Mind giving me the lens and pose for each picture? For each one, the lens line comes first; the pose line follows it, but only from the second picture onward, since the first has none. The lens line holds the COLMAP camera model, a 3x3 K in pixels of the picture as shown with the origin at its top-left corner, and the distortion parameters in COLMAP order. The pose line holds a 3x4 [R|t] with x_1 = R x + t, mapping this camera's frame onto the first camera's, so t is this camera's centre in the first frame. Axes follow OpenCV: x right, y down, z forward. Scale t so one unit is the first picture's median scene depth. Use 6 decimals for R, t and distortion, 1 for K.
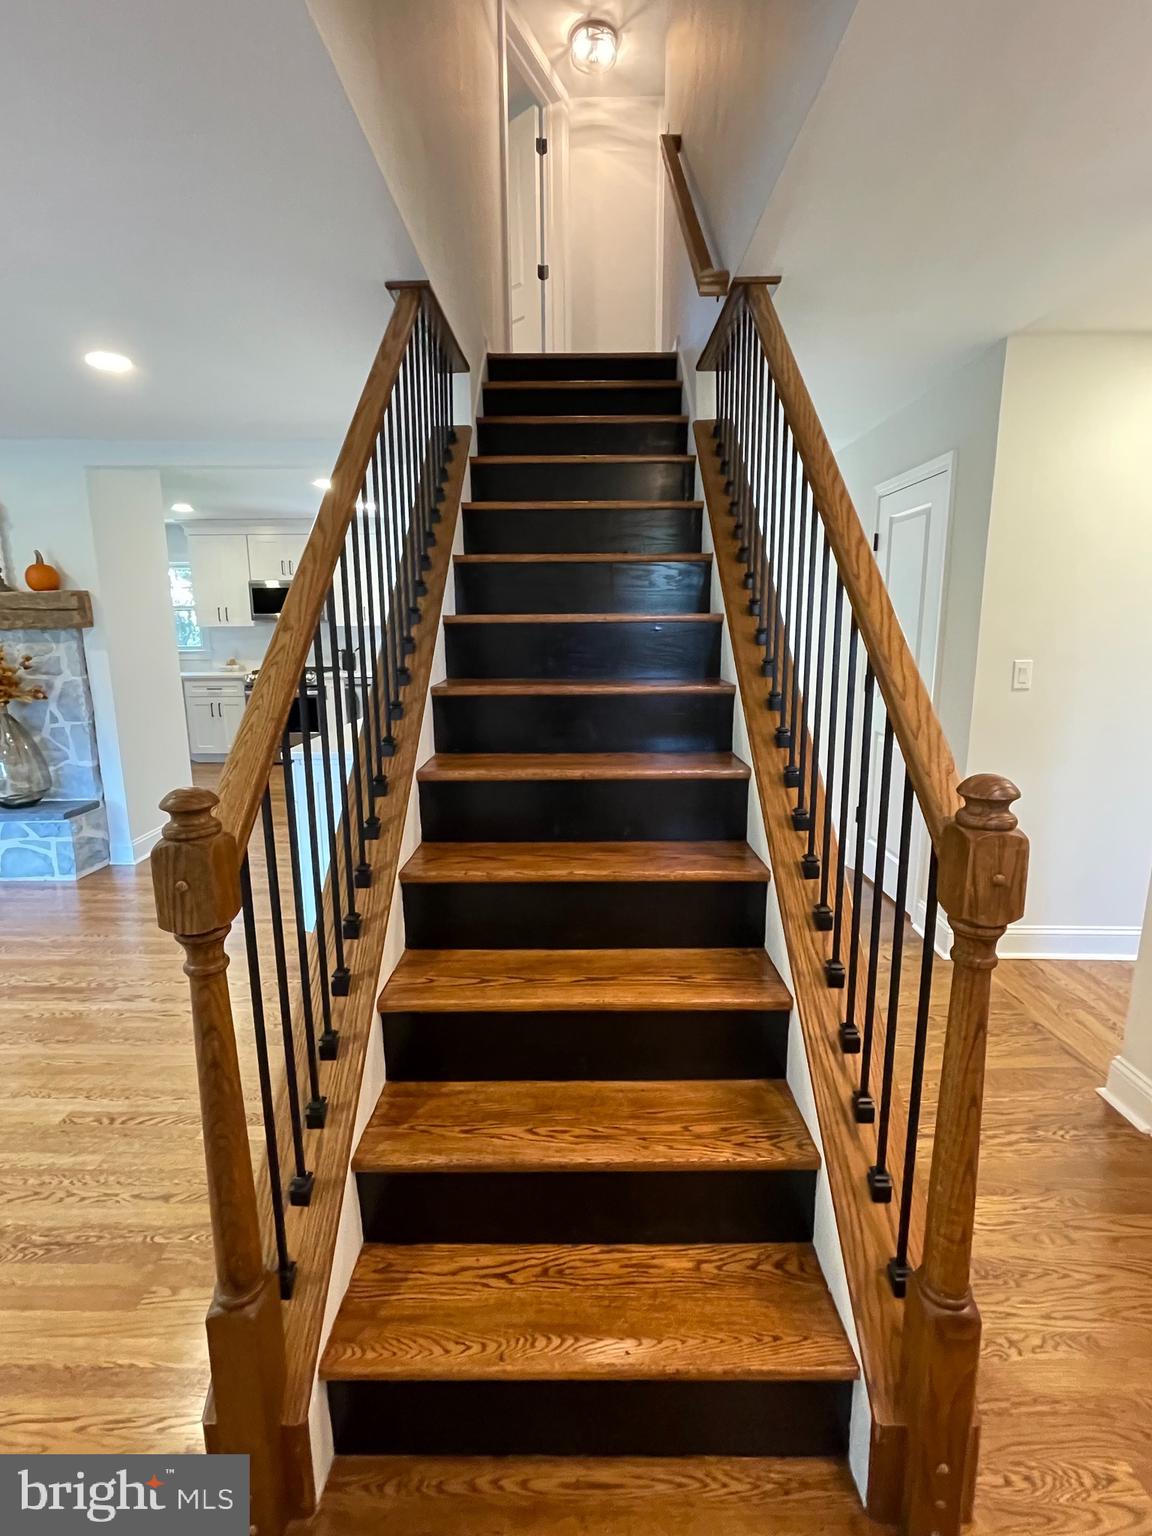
lens RADIAL K [[718.6, 0, 574.6], [0, 718.6, 758.6], [0, 0, 1]] dist [-0.001651, 0.000669]
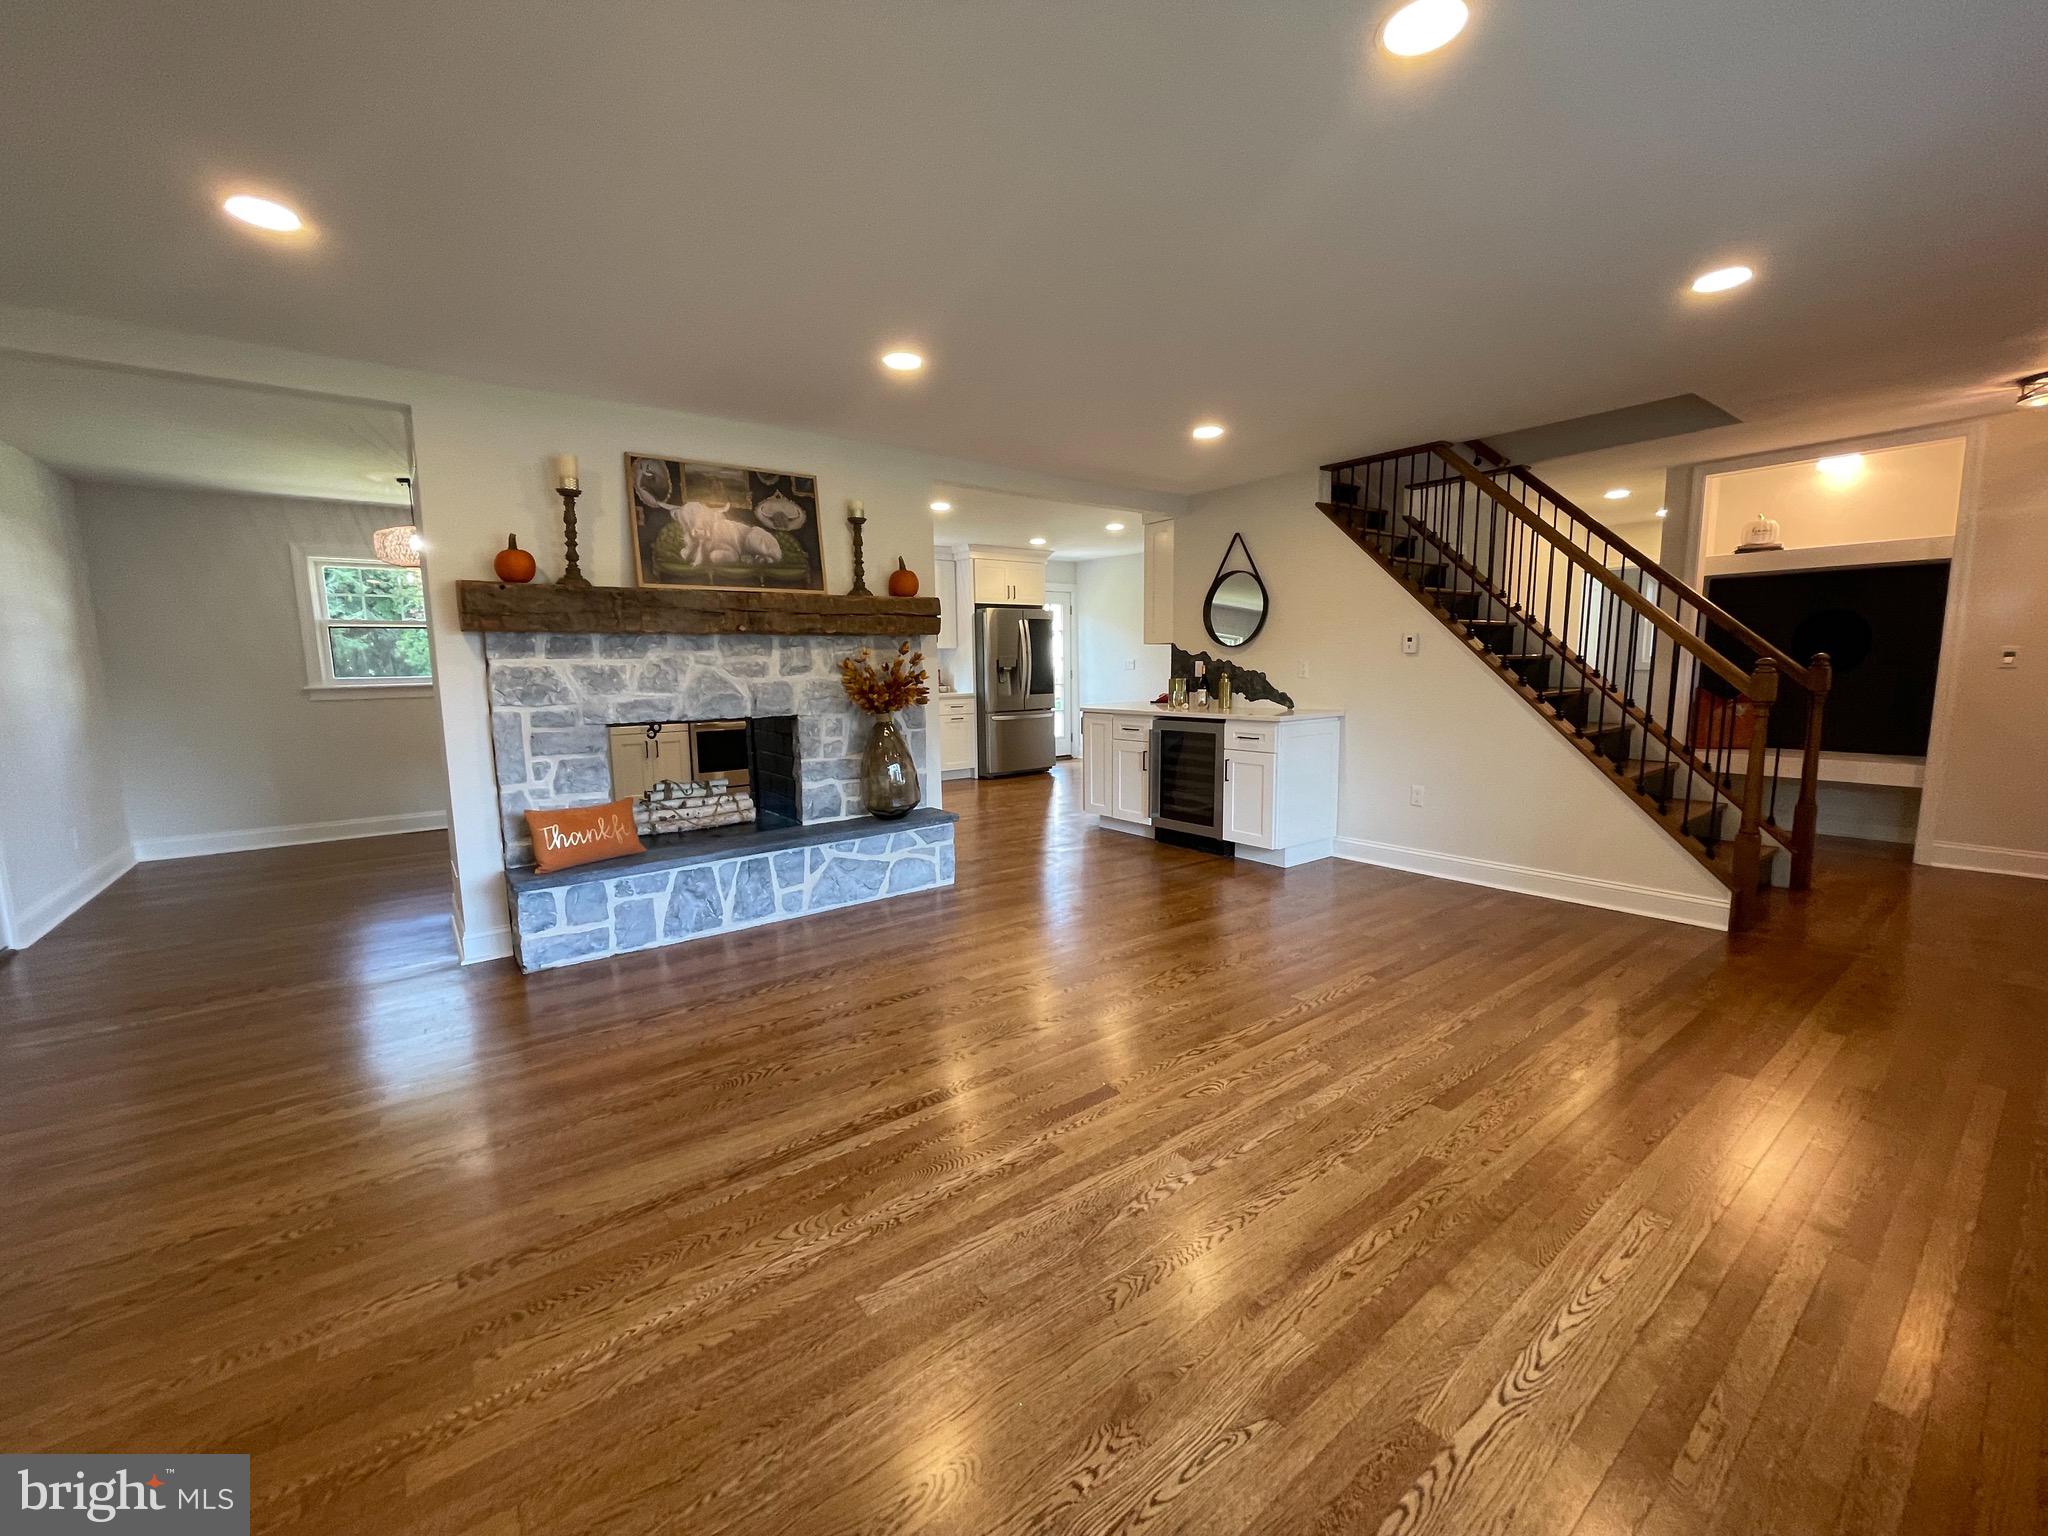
lens RADIAL K [[819.0, 0, 1016.7], [0, 819.0, 769.5], [0, 0, 1]] dist [0.000453, -0.000092]
pose [[0.796134, -0.084431, 0.599201, -2.931813], [0.122596, 0.992188, -0.023083, 0.110183], [-0.592571, 0.091837, 0.800266, 0.046761]]
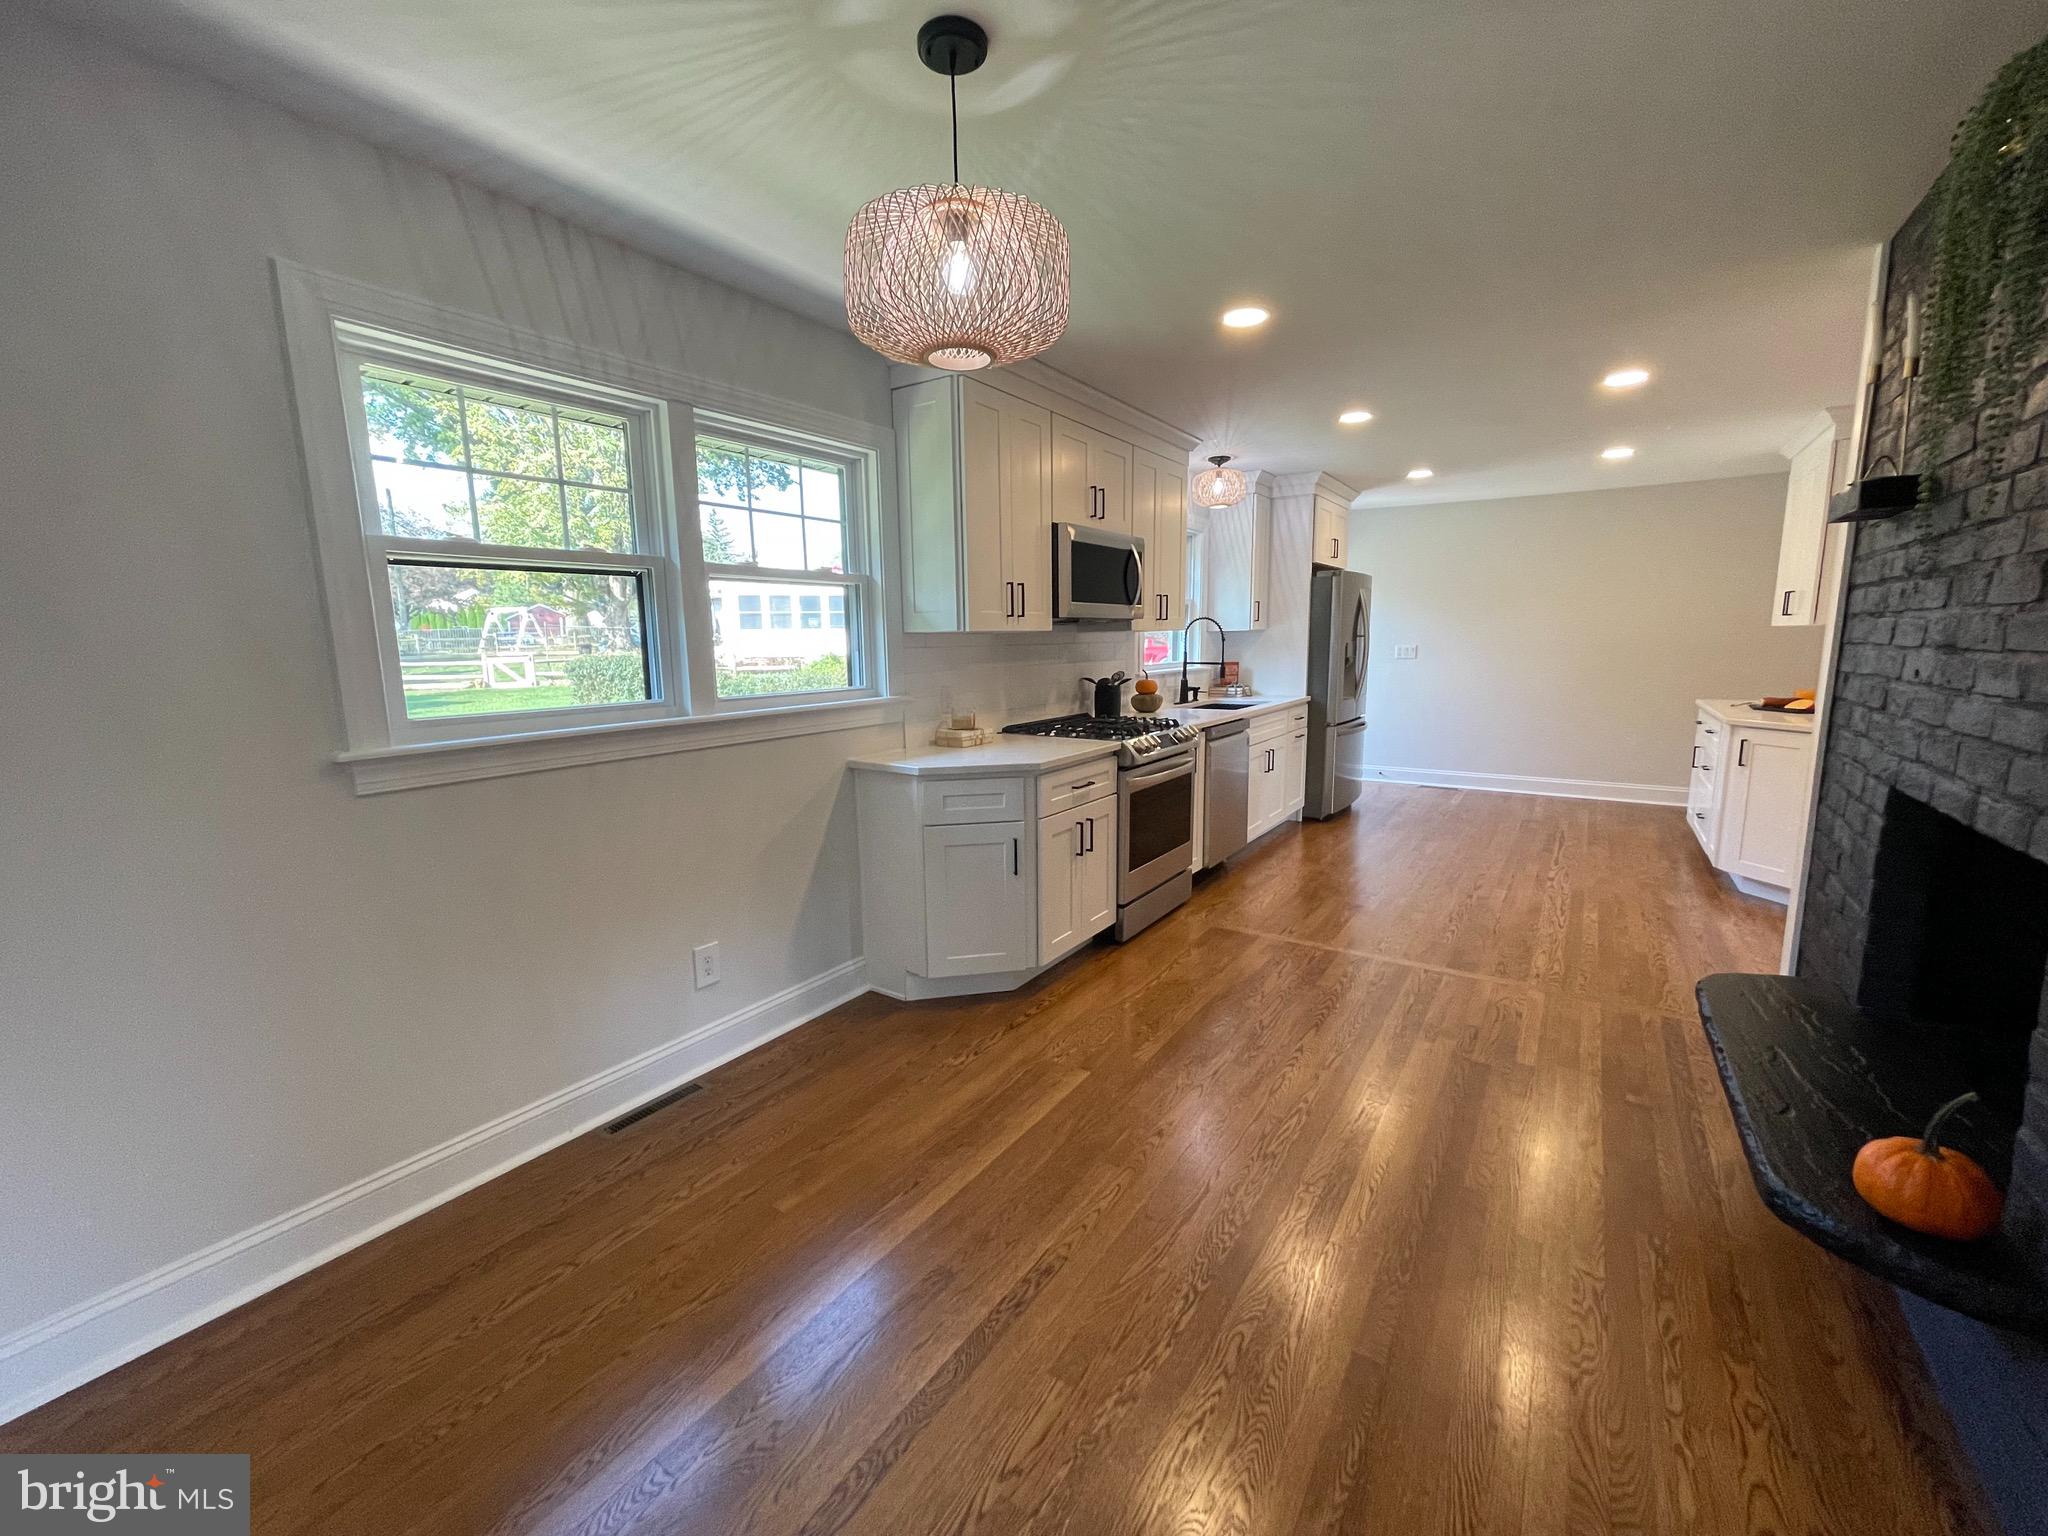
lens RADIAL K [[819.0, 0, 1016.7], [0, 819.0, 769.5], [0, 0, 1]] dist [0.000453, -0.000092]
pose [[0.561579, -0.132724, 0.816709, -3.560159], [0.167641, 0.984831, 0.044774, -0.529977], [-0.810262, 0.111770, 0.575311, 3.083183]]
